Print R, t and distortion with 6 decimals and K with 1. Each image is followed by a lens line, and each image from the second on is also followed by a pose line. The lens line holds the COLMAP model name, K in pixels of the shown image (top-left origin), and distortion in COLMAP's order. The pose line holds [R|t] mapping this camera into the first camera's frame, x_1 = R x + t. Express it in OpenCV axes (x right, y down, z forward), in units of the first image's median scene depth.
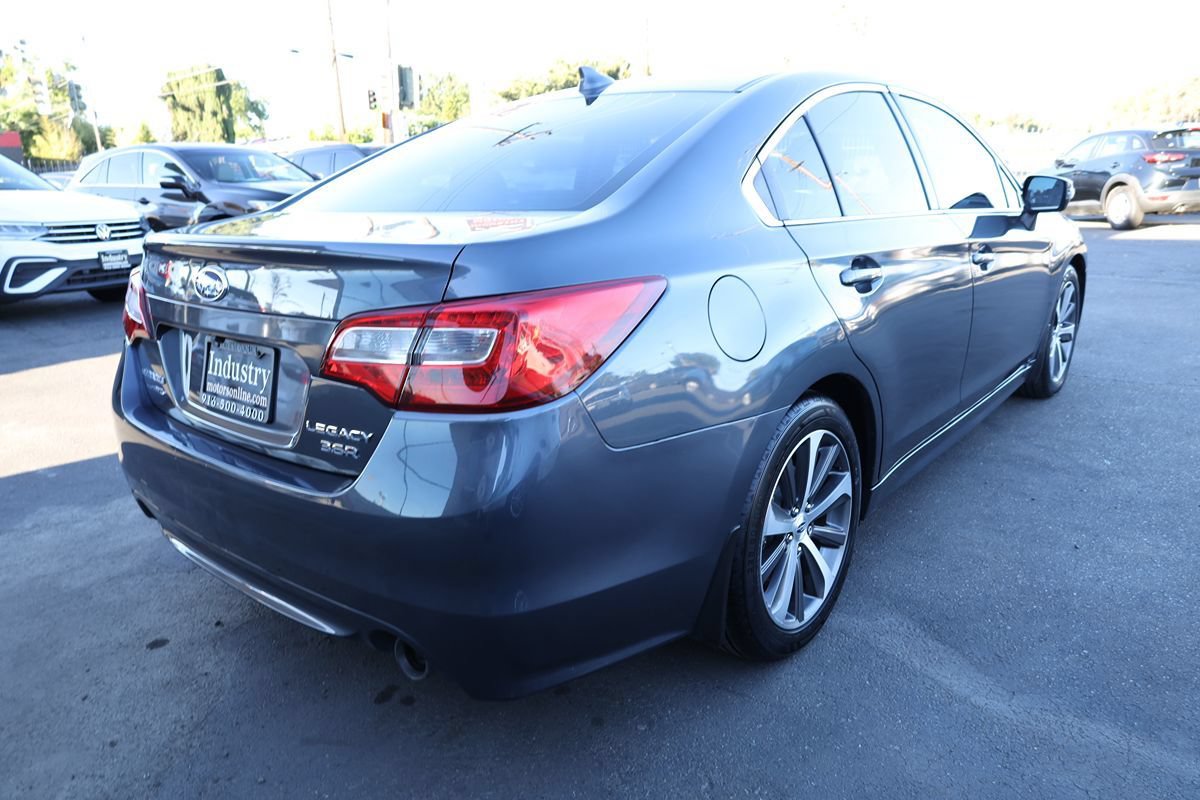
lens RADIAL K [[808.2, 0, 602.4], [0, 808.2, 400.5], [0, 0, 1]] dist [-0.003258, -0.002033]
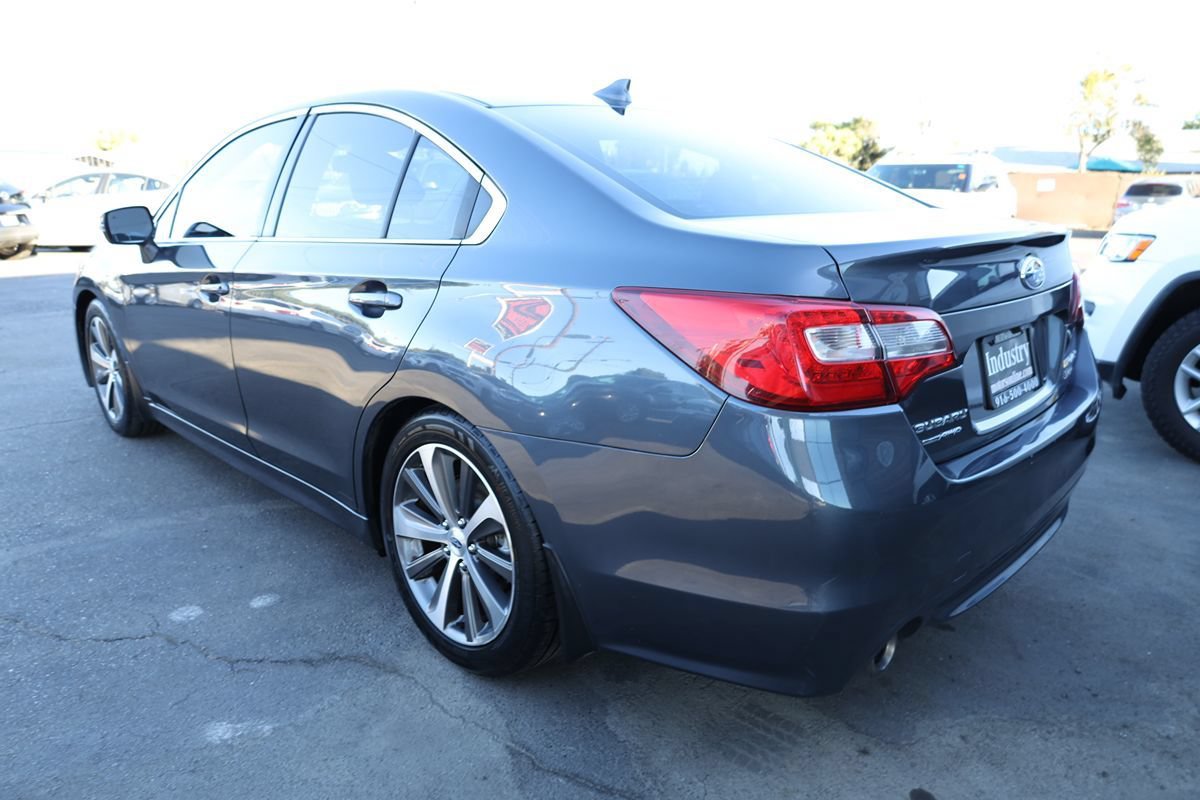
lens RADIAL K [[808.2, 0, 605.5], [0, 808.2, 401.7], [0, 0, 1]] dist [-0.003258, -0.002033]
pose [[0.078559, -0.210601, 0.974410, -1.222693], [0.260496, 0.947809, 0.183850, -0.249451], [-0.962274, 0.239386, 0.129320, 1.110451]]
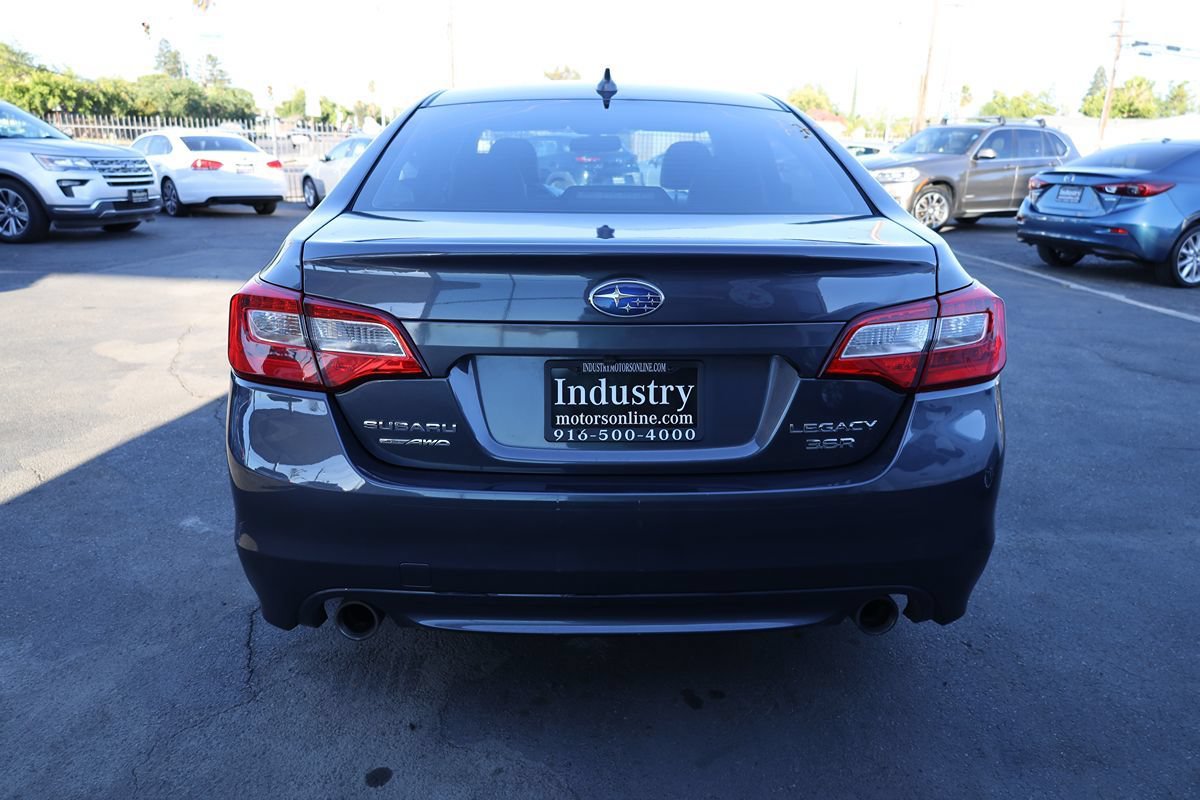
lens RADIAL K [[808.2, 0, 602.7], [0, 808.2, 395.4], [0, 0, 1]] dist [-0.003258, -0.002033]
pose [[0.748269, -0.145160, 0.647319, -0.846596], [0.138223, 0.988466, 0.061882, -0.075486], [-0.648836, 0.043170, 0.759703, 0.267504]]
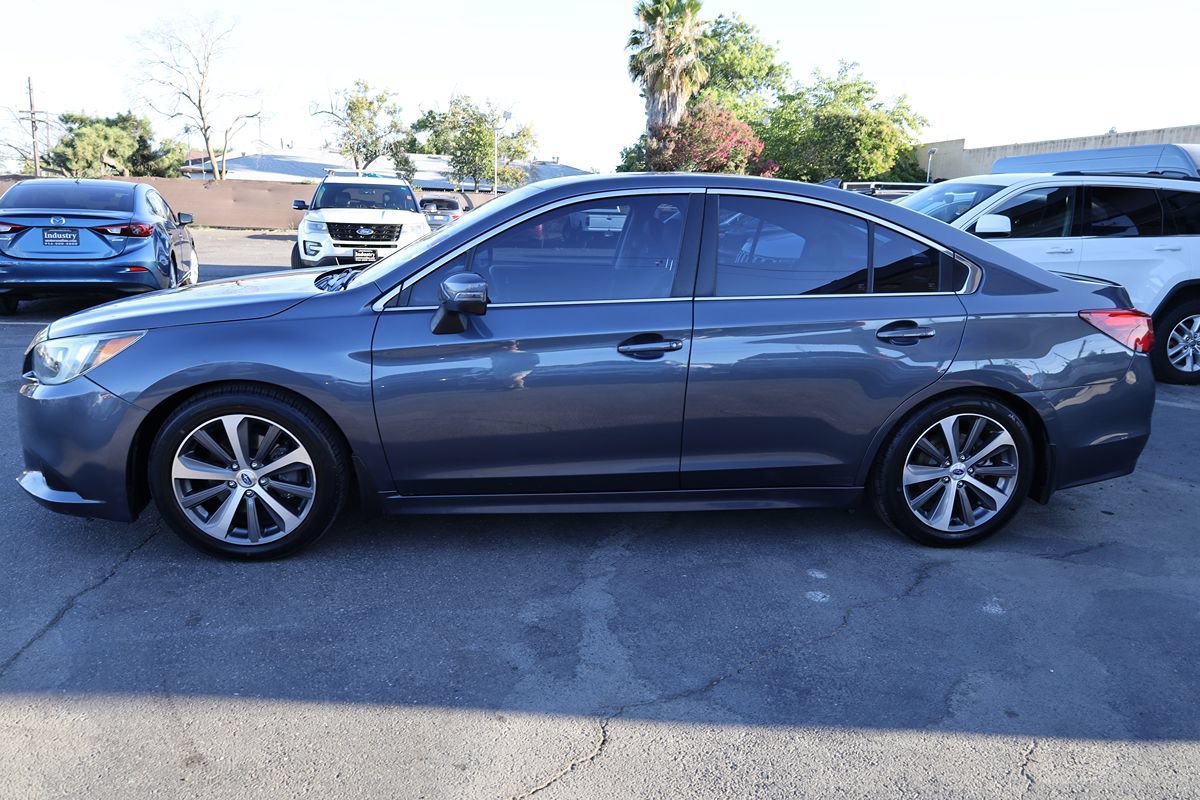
lens RADIAL K [[808.2, 0, 599.4], [0, 808.2, 398.1], [0, 0, 1]] dist [-0.003258, -0.002033]
pose [[-0.736503, -0.138145, 0.662178, -0.875332], [0.179077, 0.904177, 0.387808, -0.804168], [-0.652300, 0.404203, -0.641190, 2.767392]]
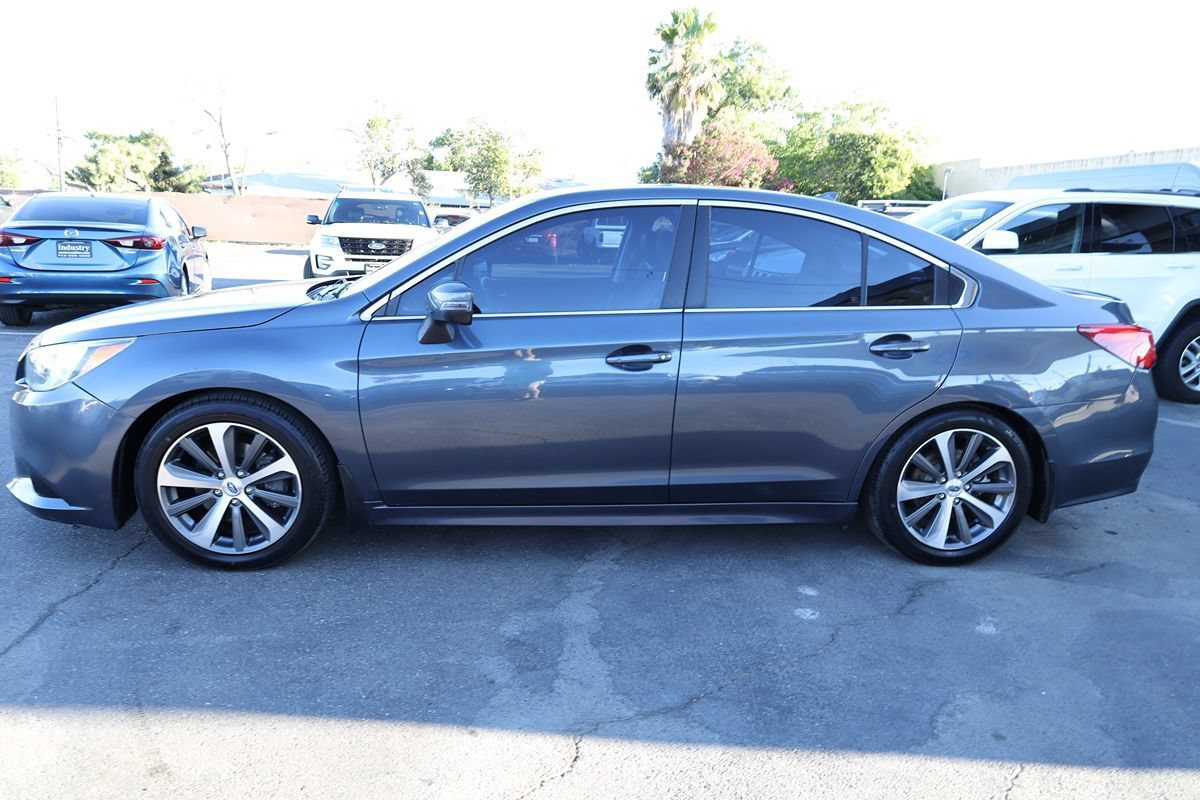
lens RADIAL K [[808.2, 0, 599.5], [0, 808.2, 397.4], [0, 0, 1]] dist [-0.003258, -0.002033]
pose [[-0.722891, -0.130157, 0.678592, -0.902240], [0.178095, 0.913816, 0.364996, -0.783880], [-0.667615, 0.384706, -0.637409, 2.732981]]
